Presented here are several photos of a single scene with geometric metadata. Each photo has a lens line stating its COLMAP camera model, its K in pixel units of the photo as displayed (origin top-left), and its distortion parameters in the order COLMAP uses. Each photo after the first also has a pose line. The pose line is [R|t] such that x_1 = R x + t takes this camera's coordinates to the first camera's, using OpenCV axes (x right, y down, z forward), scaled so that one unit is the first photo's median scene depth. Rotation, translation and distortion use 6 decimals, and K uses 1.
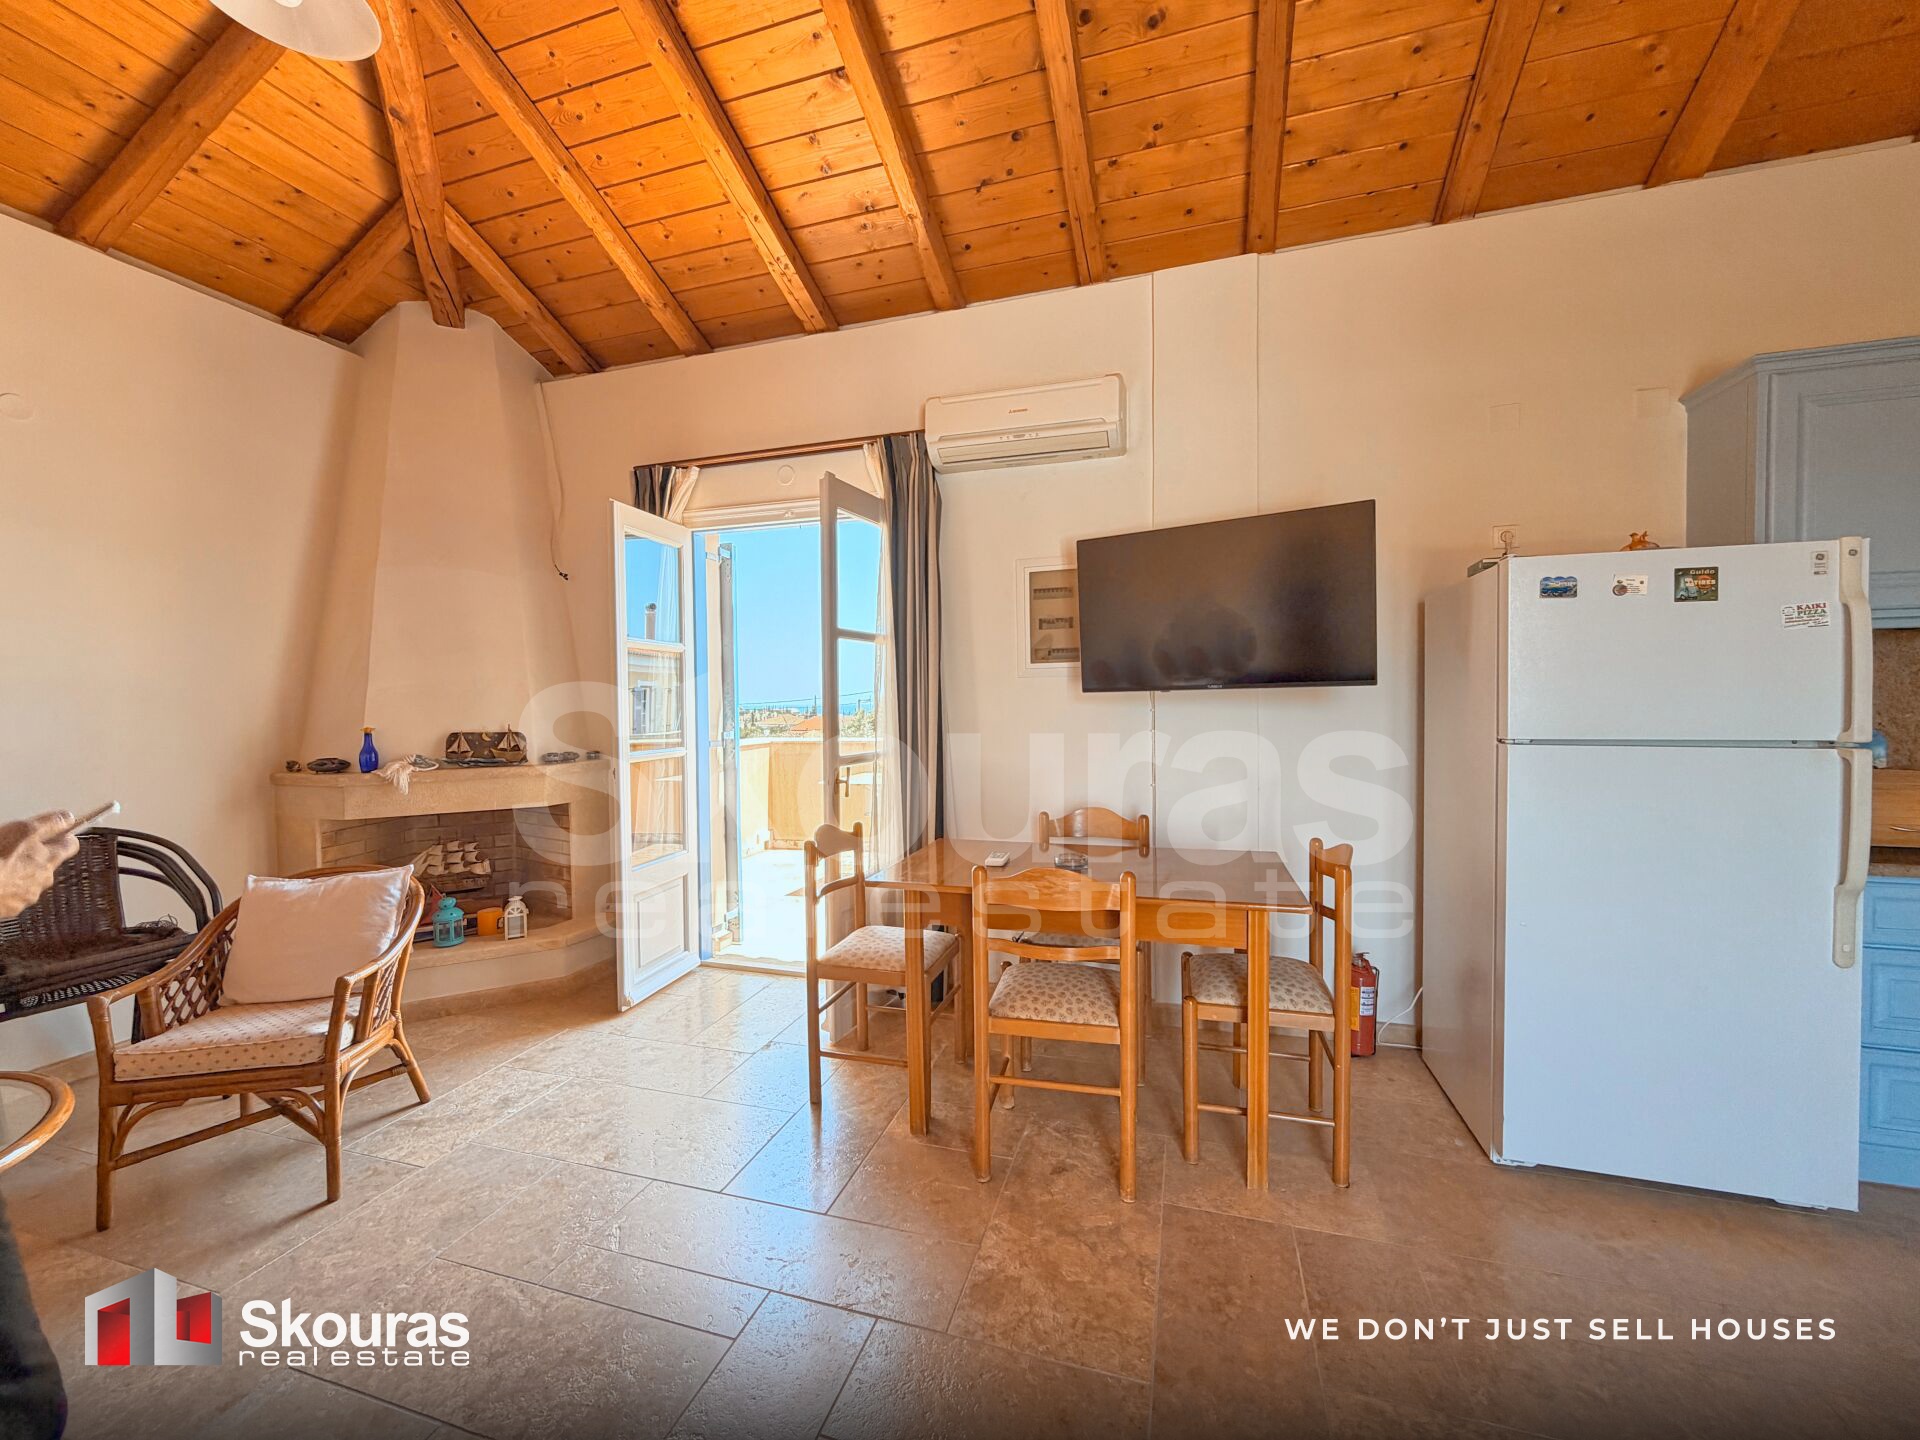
lens RADIAL K [[763.4, 0, 960.0], [0, 763.4, 720.0], [0, 0, 1]] dist [0.000113, 0.000279]
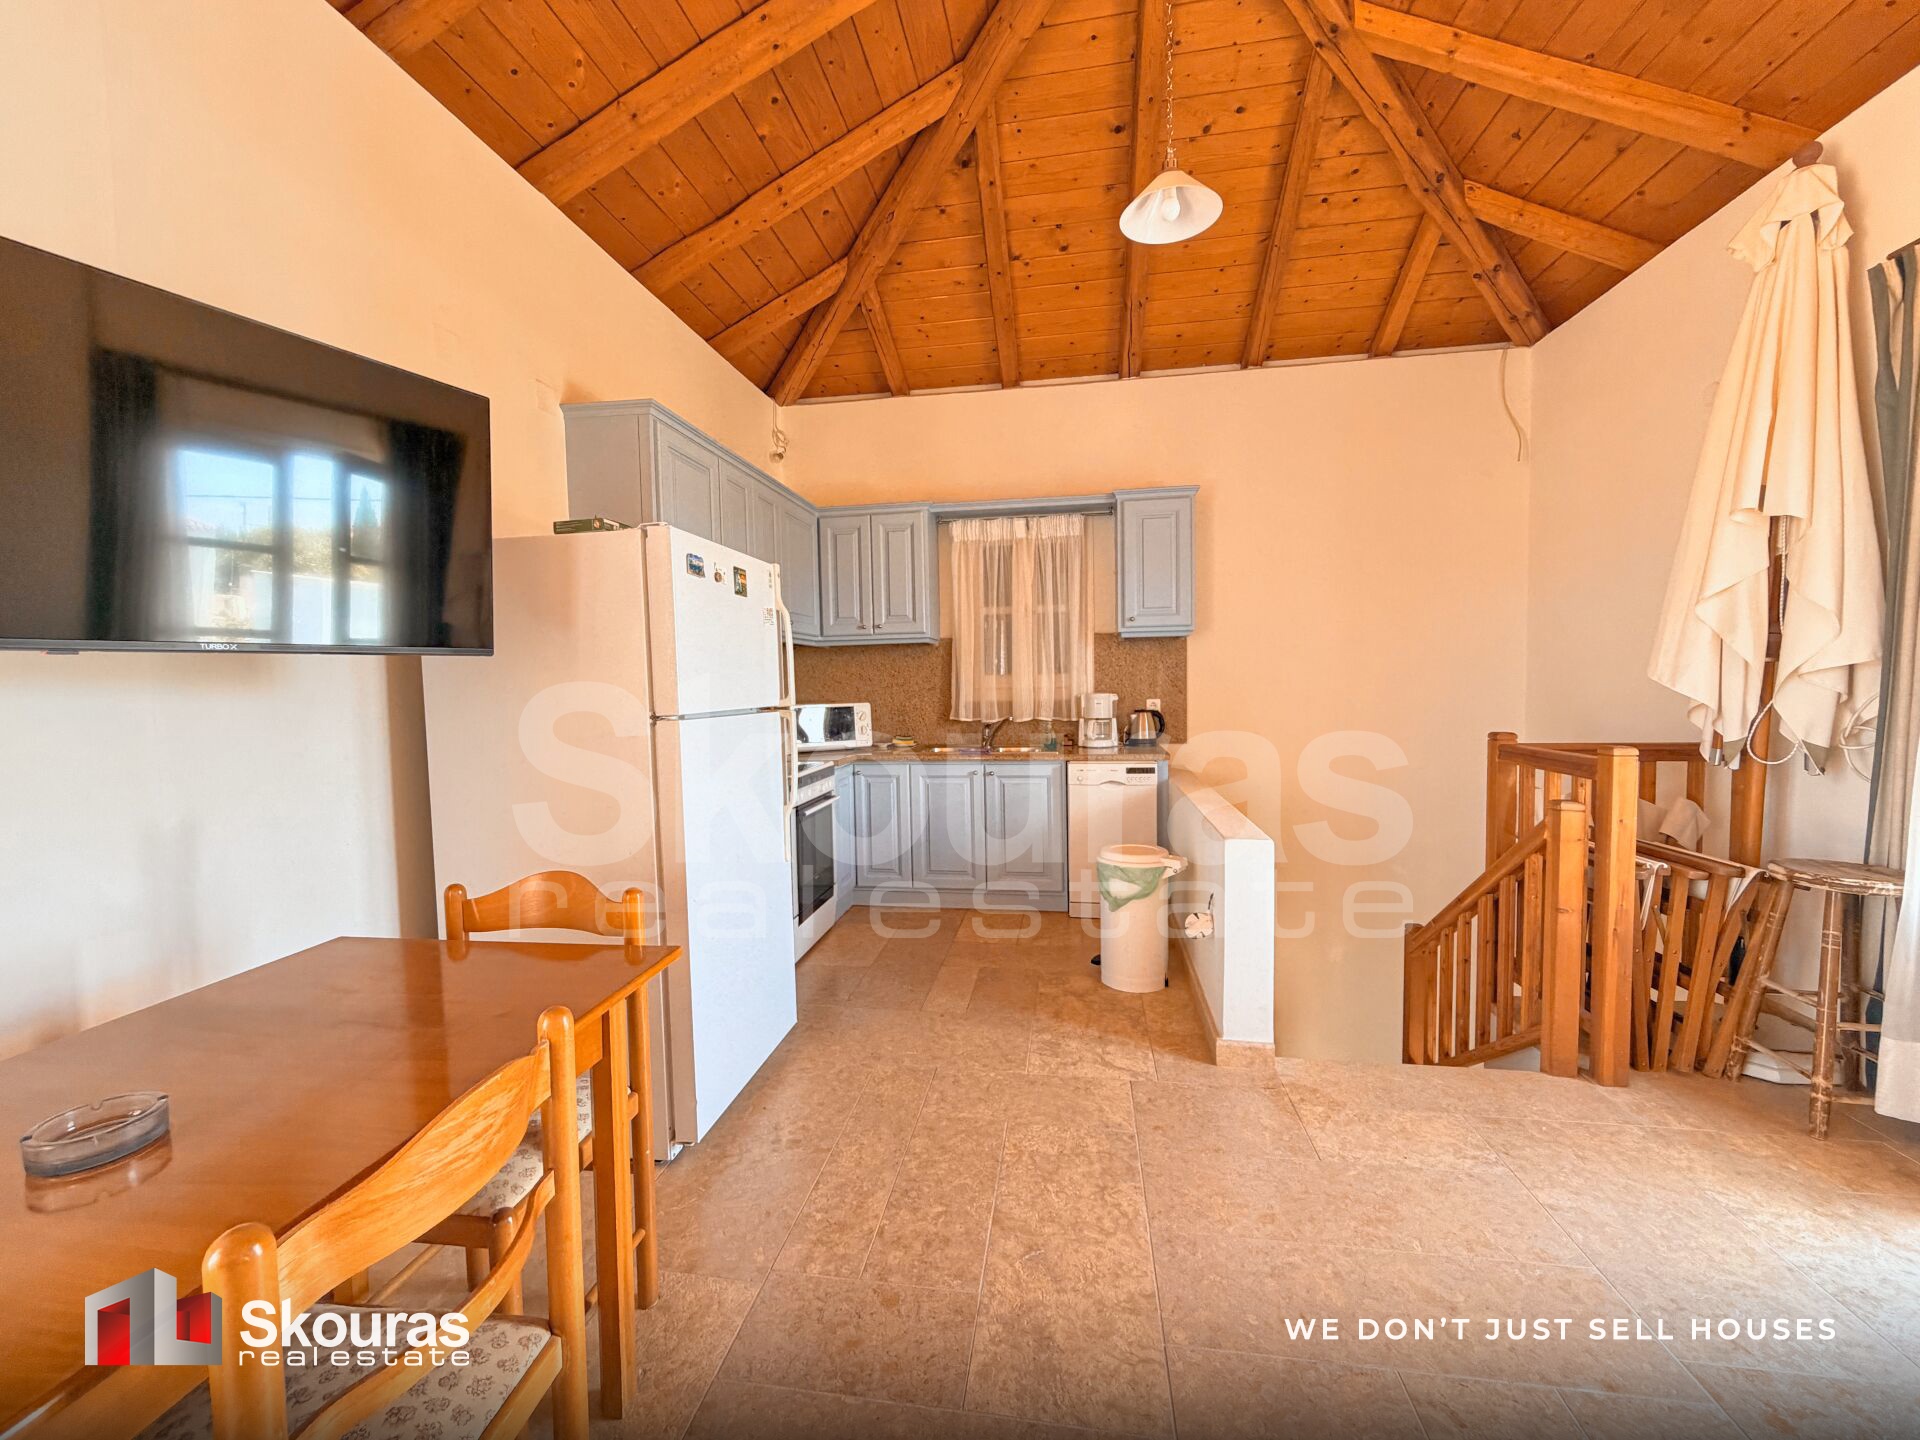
lens RADIAL K [[762.8, 0, 960.0], [0, 762.8, 720.0], [0, 0, 1]] dist [-0.000291, -0.000012]
pose [[-0.144470, -0.038502, 0.988760, -0.183999], [0.047901, 0.997799, 0.045853, 0.002700], [-0.988349, 0.053987, -0.142308, 0.503731]]
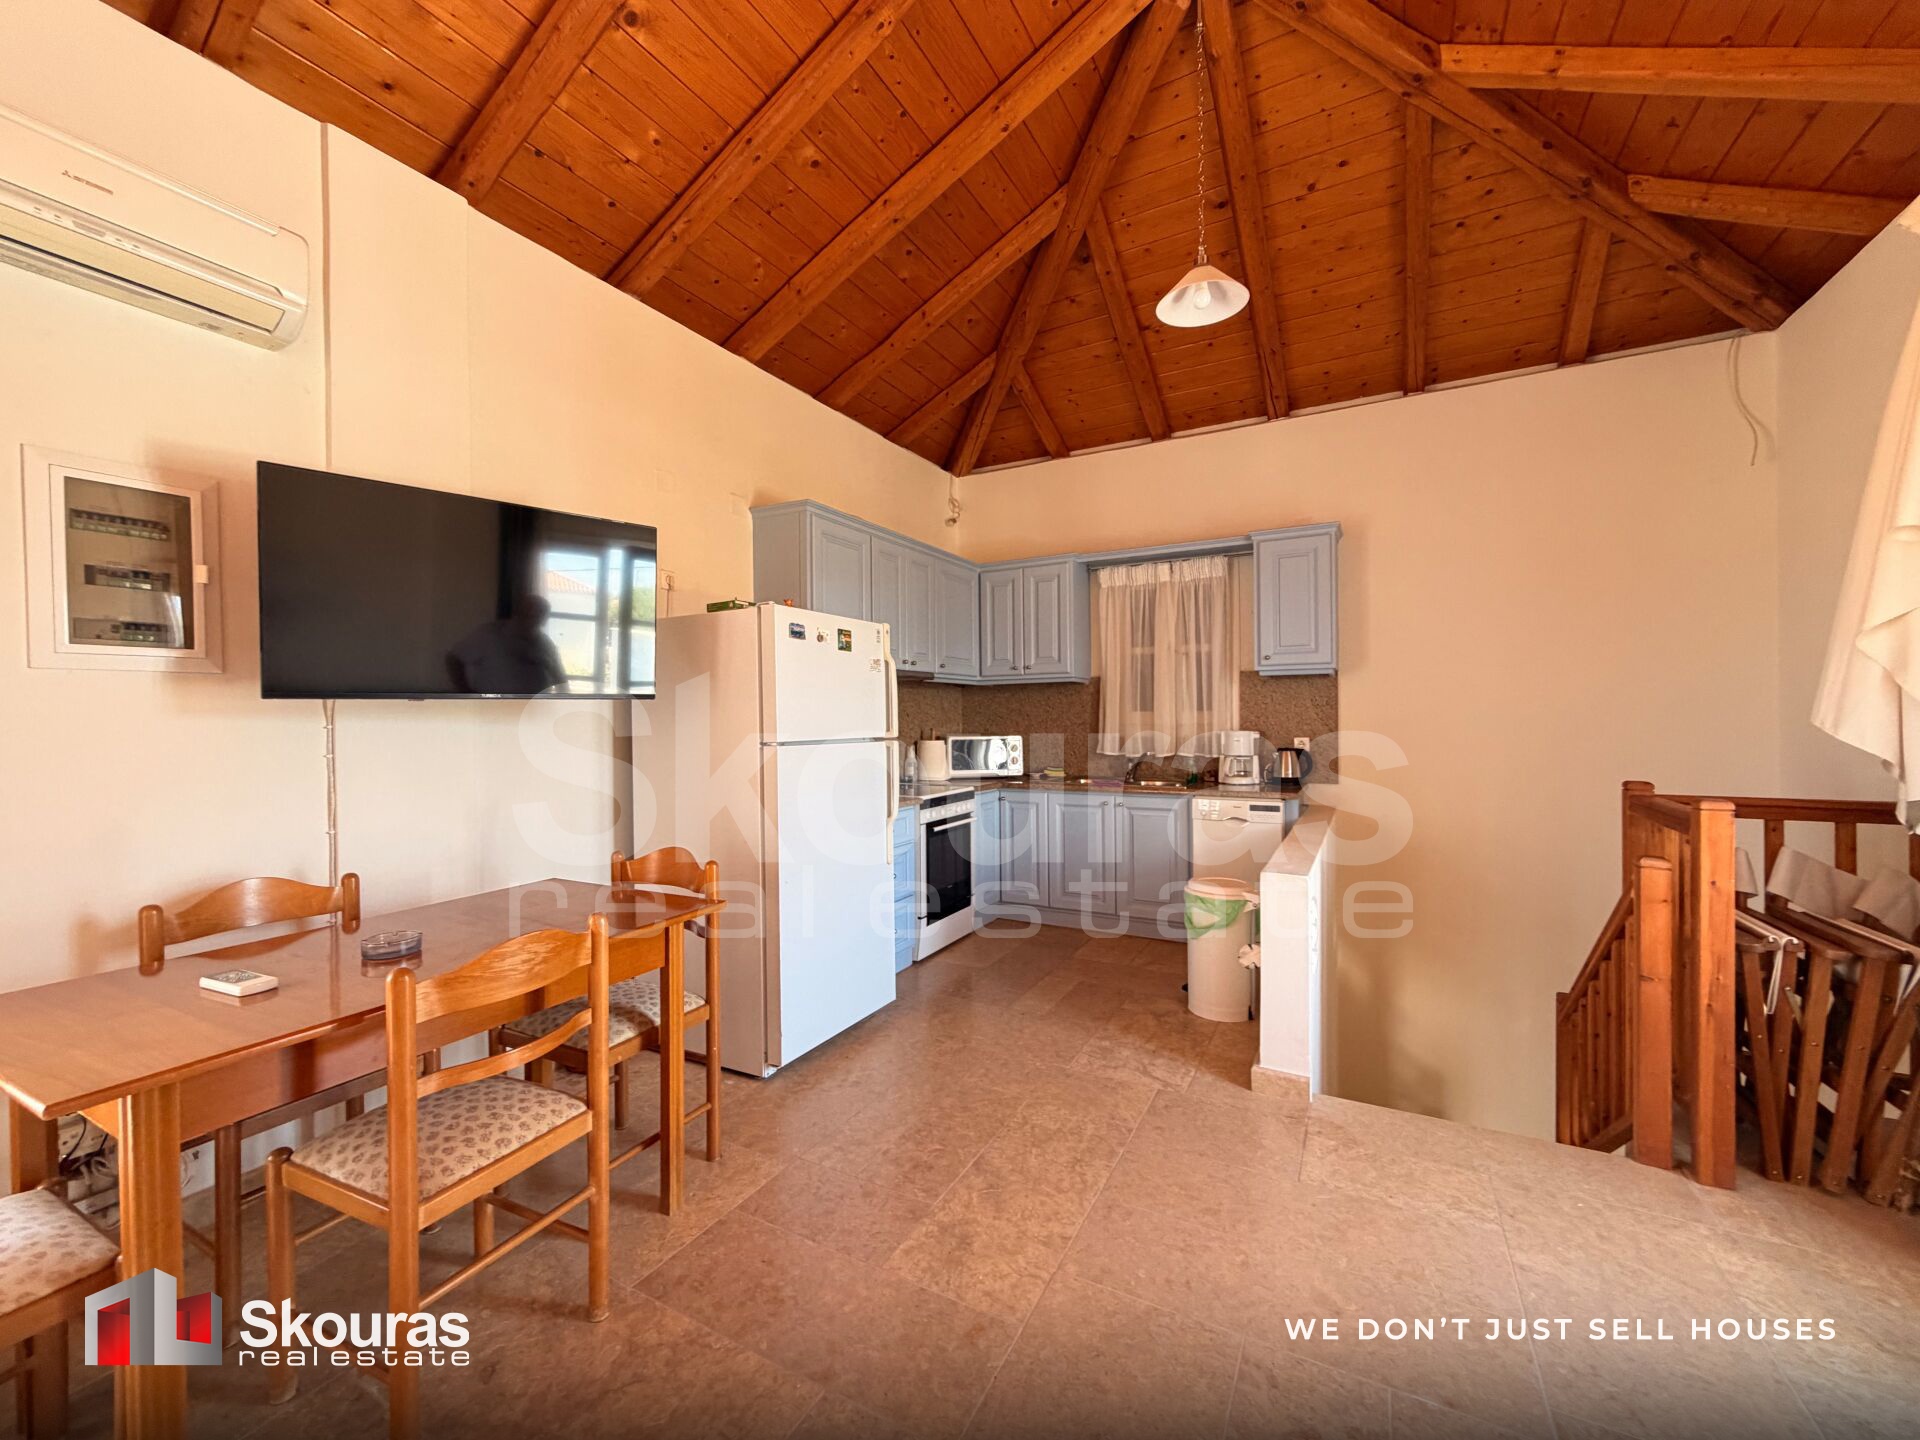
lens RADIAL K [[763.4, 0, 960.0], [0, 763.4, 720.0], [0, 0, 1]] dist [0.000113, 0.000279]
pose [[0.192391, 0.004119, 0.981310, -0.324564], [0.034821, 0.999333, -0.011021, 0.008031], [-0.980700, 0.036290, 0.192119, 0.281639]]
